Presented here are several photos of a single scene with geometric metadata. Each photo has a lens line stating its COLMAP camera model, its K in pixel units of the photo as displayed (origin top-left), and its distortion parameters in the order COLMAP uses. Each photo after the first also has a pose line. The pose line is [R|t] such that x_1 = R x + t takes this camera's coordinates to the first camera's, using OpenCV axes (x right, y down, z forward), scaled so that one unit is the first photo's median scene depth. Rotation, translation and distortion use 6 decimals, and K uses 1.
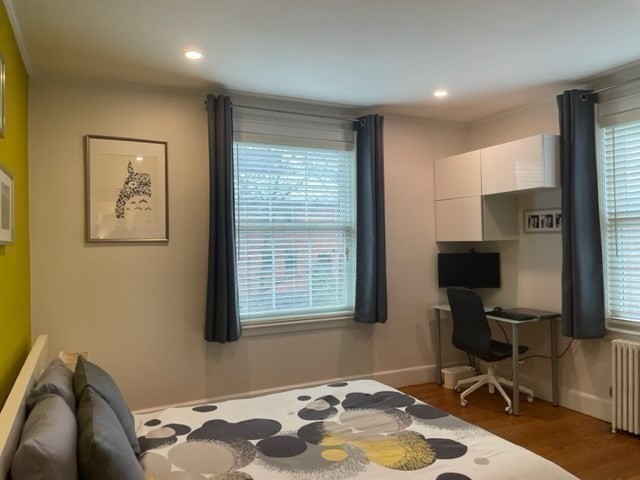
lens RADIAL K [[482.3, 0, 319.9], [0, 482.3, 241.7], [0, 0, 1]] dist [0.037286, -0.000452]
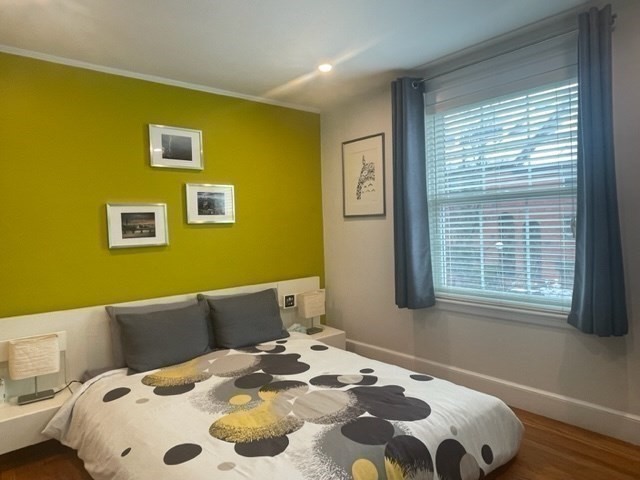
lens RADIAL K [[413.4, 0, 319.6], [0, 413.4, 237.2], [0, 0, 1]] dist [0.011952, 0.002071]
pose [[0.258786, 0.040992, -0.965065, 0.823269], [0.035925, 0.997999, 0.052024, -0.009330], [0.965266, -0.048133, 0.256795, 0.733254]]
